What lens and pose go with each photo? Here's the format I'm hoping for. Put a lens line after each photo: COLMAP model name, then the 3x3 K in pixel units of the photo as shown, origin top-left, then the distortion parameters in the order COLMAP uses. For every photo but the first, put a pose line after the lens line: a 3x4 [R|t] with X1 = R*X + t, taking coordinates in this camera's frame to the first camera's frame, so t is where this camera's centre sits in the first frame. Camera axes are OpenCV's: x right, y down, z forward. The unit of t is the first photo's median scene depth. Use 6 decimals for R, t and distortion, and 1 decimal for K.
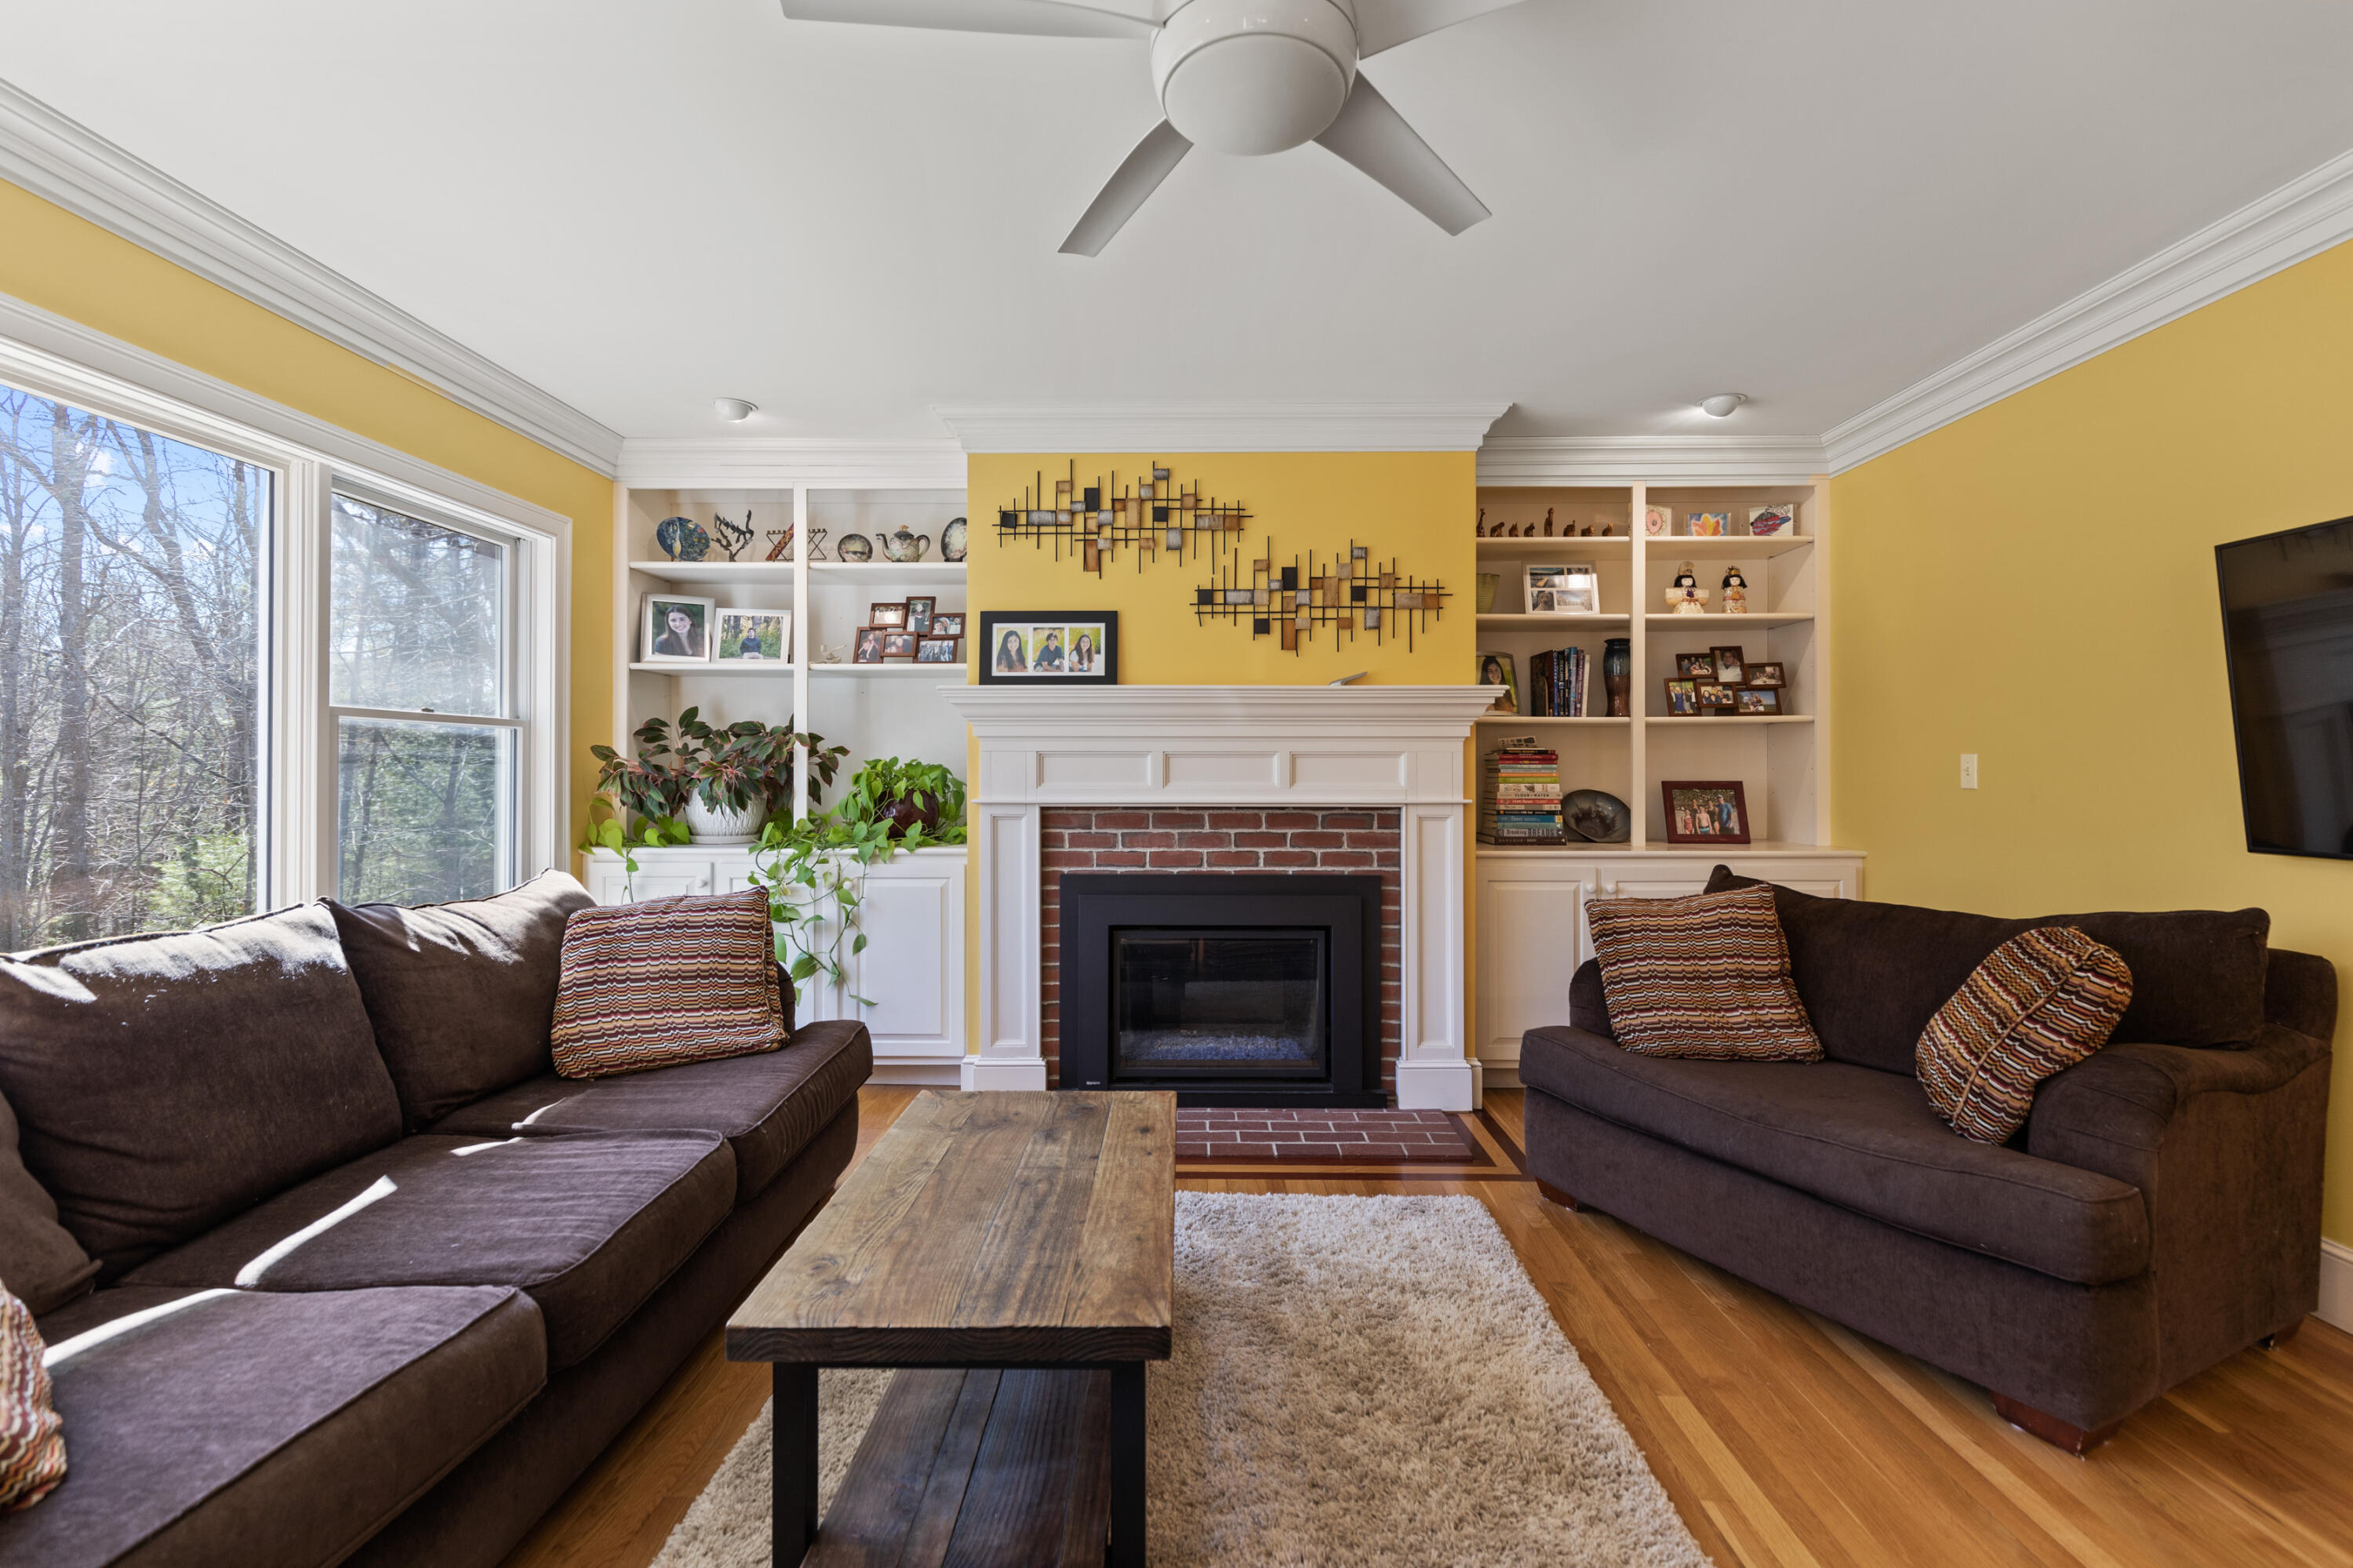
lens RADIAL K [[1066.1, 0, 1188.9], [0, 1066.1, 767.8], [0, 0, 1]] dist [0.010730, 0.000195]
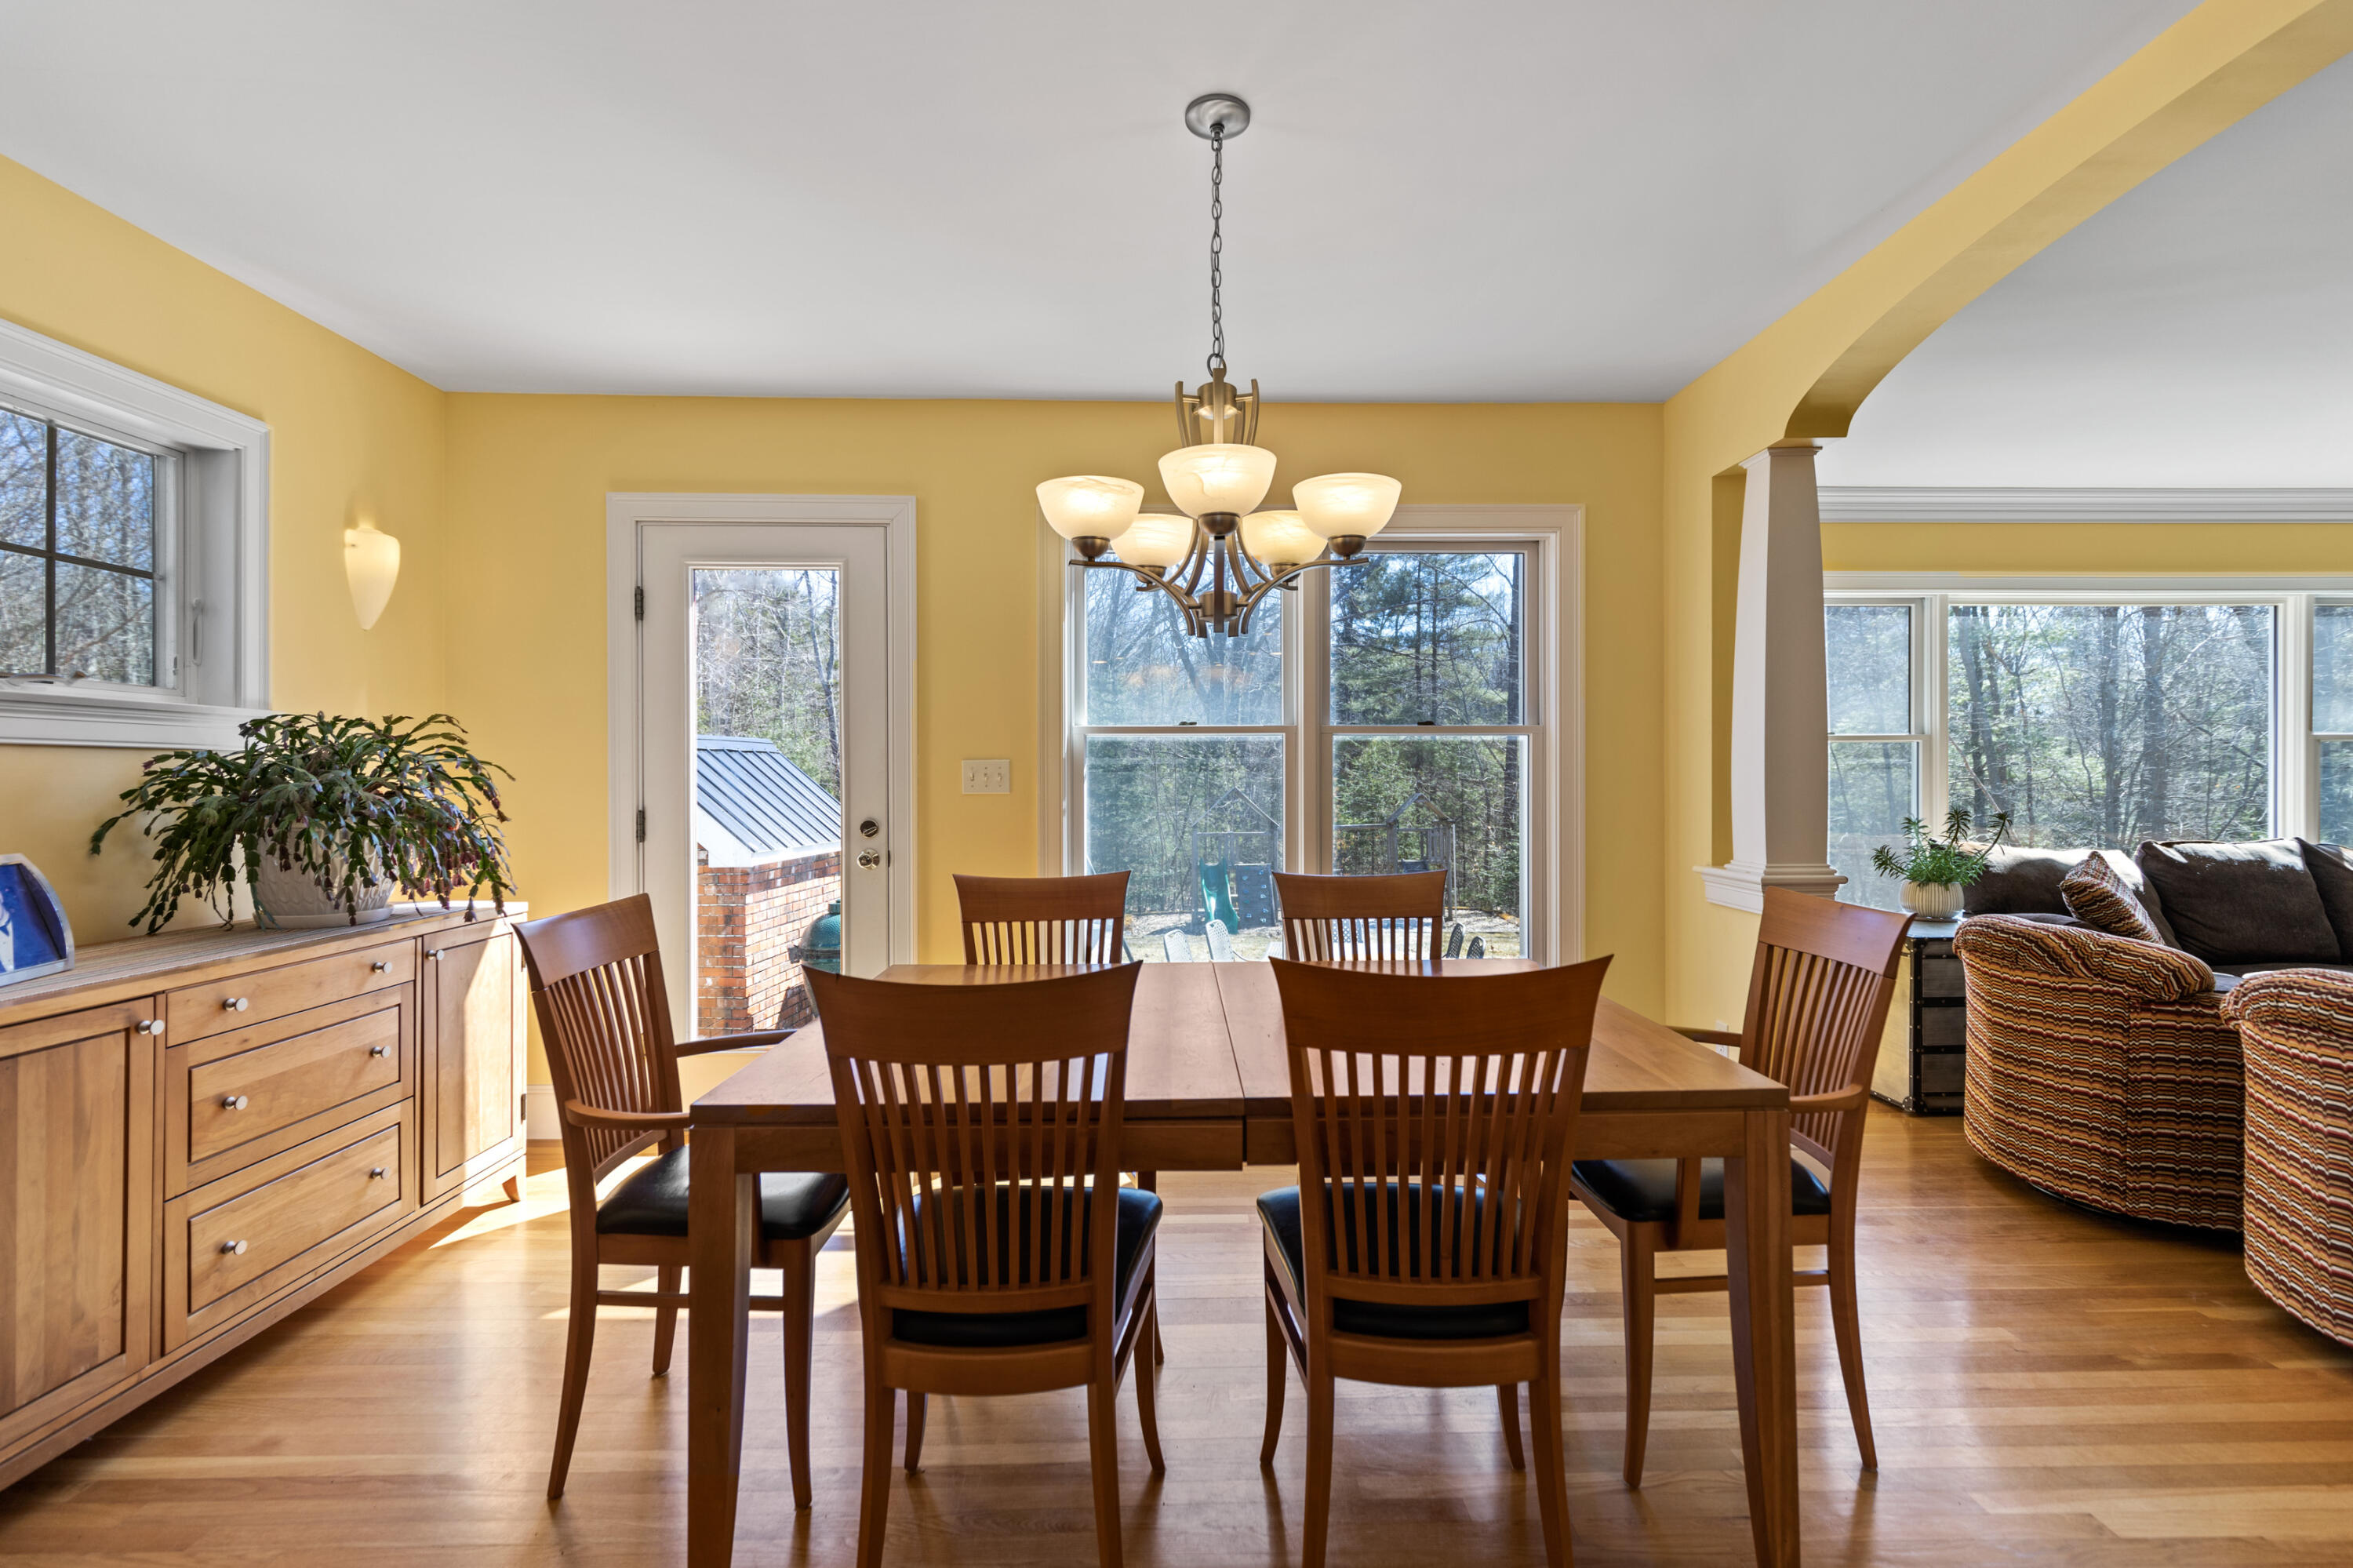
lens RADIAL K [[1066.1, 0, 1188.9], [0, 1066.1, 767.8], [0, 0, 1]] dist [0.010730, 0.000195]
pose [[0.039839, -0.008231, -0.999172, 1.083175], [0.004012, 0.999959, -0.008078, 0.001181], [0.999198, -0.003687, 0.039871, -1.100003]]
